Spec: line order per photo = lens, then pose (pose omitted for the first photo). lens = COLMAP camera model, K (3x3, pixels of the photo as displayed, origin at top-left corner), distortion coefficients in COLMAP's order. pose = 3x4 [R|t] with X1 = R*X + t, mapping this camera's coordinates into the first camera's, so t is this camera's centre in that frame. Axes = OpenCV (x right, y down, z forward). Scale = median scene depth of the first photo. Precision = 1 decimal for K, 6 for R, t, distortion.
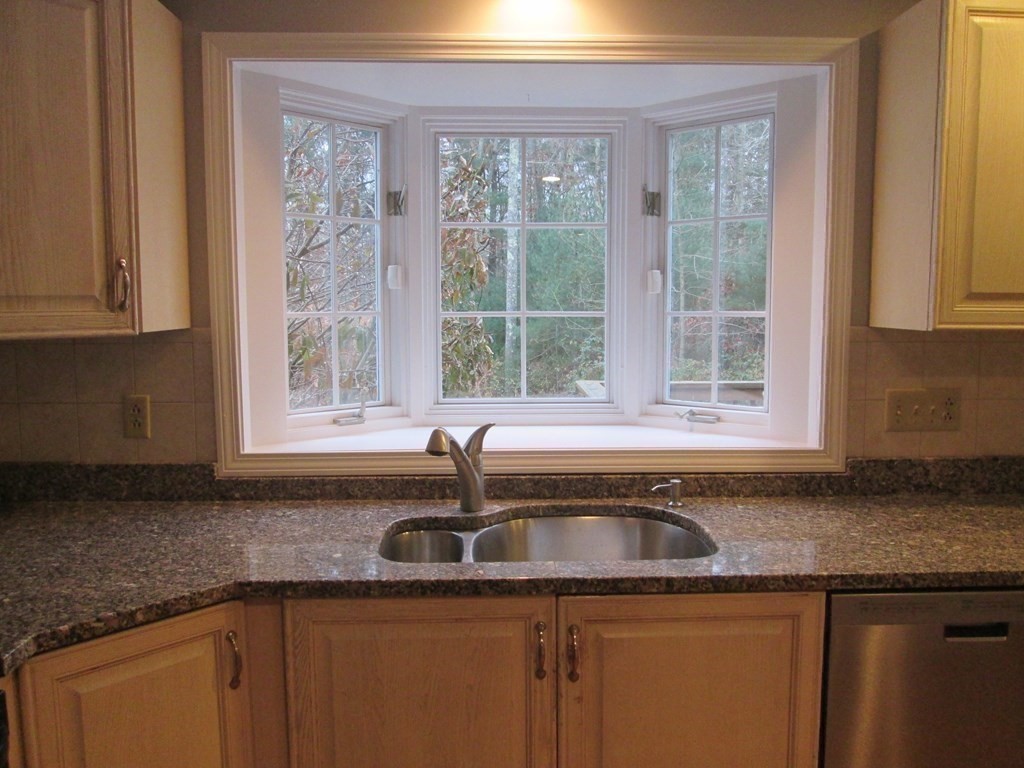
lens RADIAL K [[854.6, 0, 512.0], [0, 854.6, 384.0], [0, 0, 1]] dist [-0.025996, 0.007791]
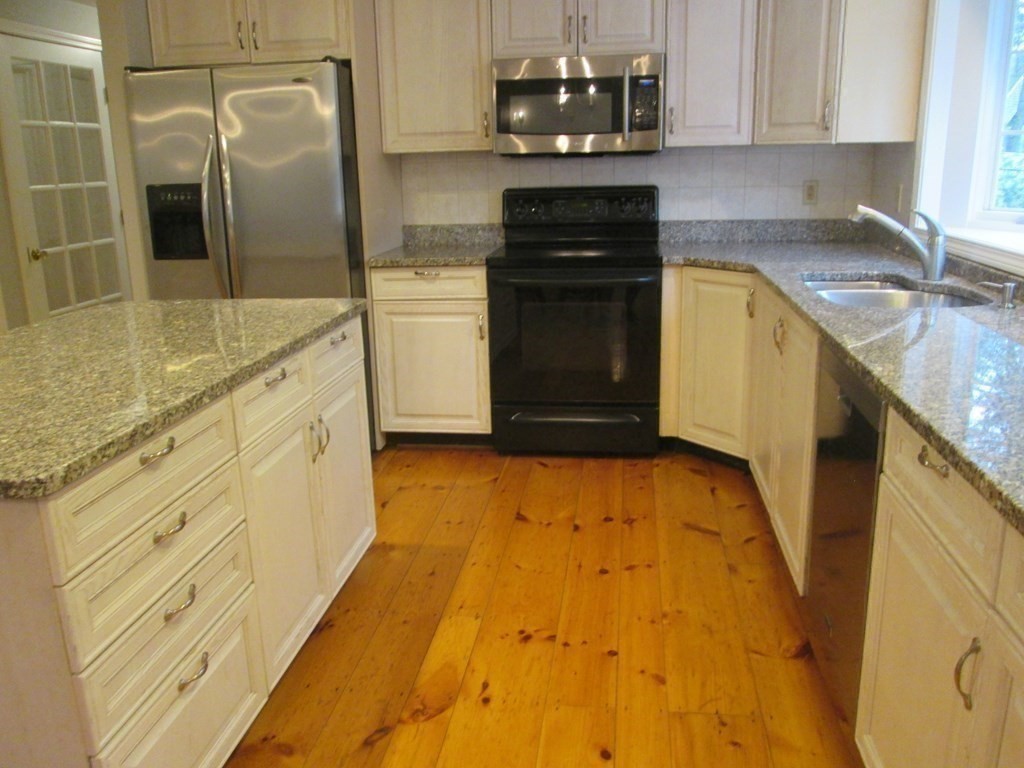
lens RADIAL K [[854.6, 0, 512.0], [0, 854.6, 384.0], [0, 0, 1]] dist [-0.025996, 0.007791]
pose [[-0.169407, 0.261386, -0.950252, 1.637786], [-0.084896, 0.956734, 0.278304, -0.014325], [0.981883, 0.127819, -0.139887, 0.682372]]
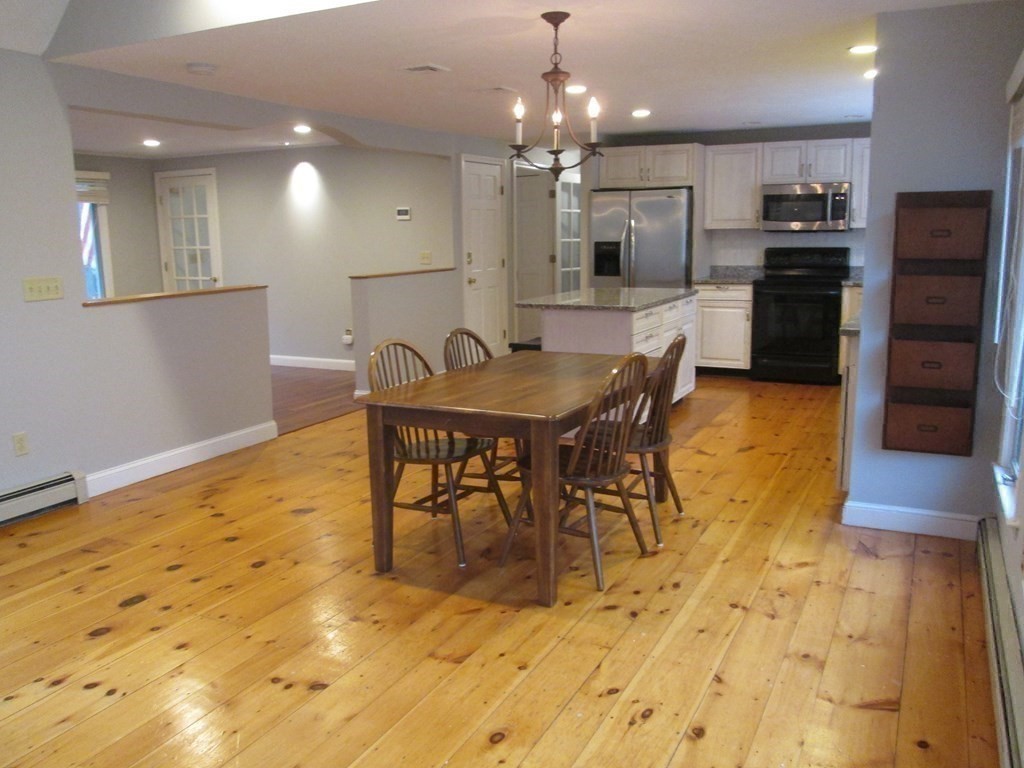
lens RADIAL K [[818.0, 0, 514.2], [0, 818.0, 372.2], [0, 0, 1]] dist [-0.063279, 0.002633]
pose [[-0.487420, 0.159857, -0.858409, 3.506334], [-0.078578, 0.971079, 0.225457, -0.089719], [0.869624, 0.177345, -0.460763, 1.151360]]
